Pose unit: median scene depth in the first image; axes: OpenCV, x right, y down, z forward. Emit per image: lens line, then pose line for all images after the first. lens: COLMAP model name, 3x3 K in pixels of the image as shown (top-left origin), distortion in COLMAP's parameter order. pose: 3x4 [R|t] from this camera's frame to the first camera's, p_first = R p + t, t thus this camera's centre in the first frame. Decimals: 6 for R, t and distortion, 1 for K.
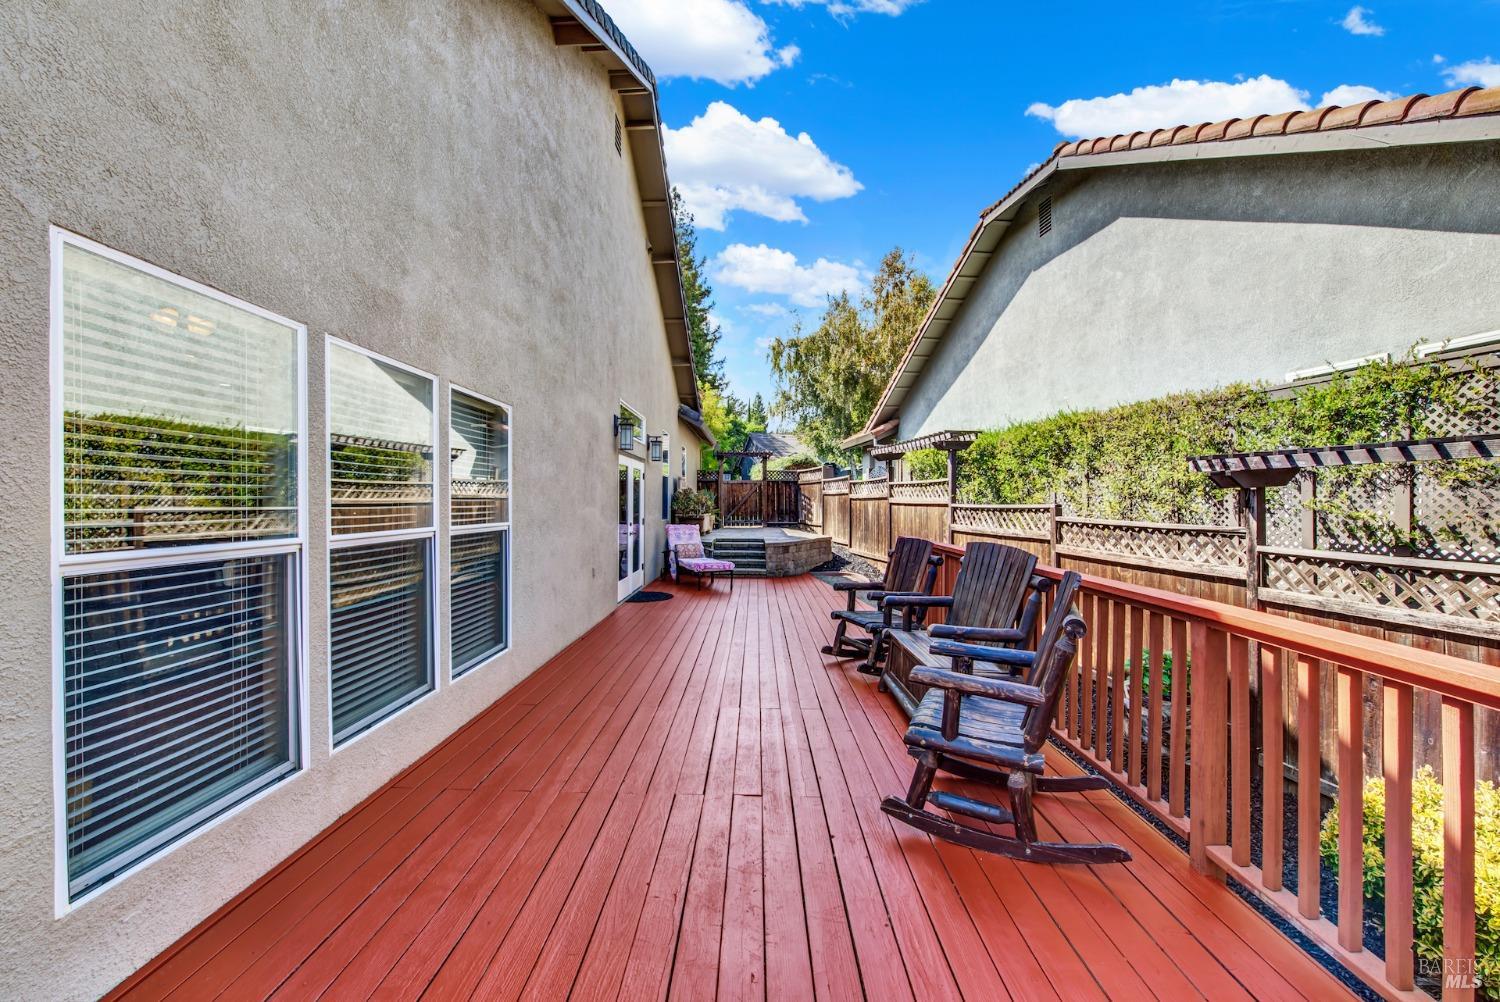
lens RADIAL K [[601.5, 0, 757.4], [0, 601.5, 504.0], [0, 0, 1]] dist [-0.000105, -0.002096]
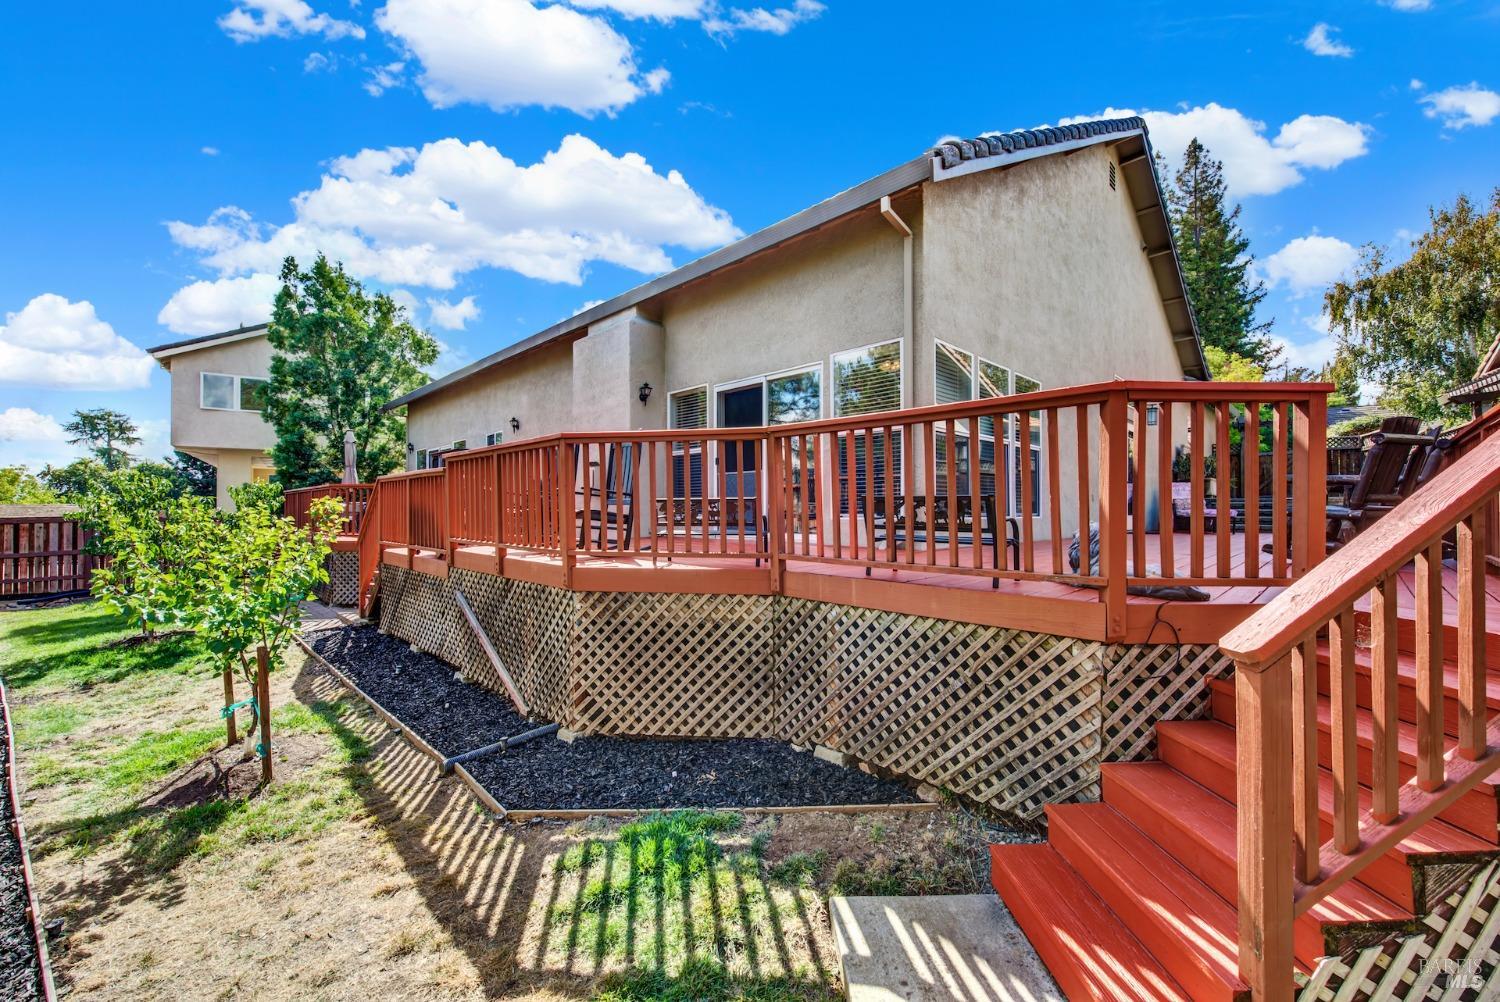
lens RADIAL K [[601.5, 0, 746.3], [0, 601.5, 504.6], [0, 0, 1]] dist [-0.000105, -0.002096]
pose [[0.704186, -0.005349, -0.709995, 0.057321], [-0.003002, 0.999940, -0.010511, 0.053149], [0.710009, 0.009533, 0.704128, -0.209605]]
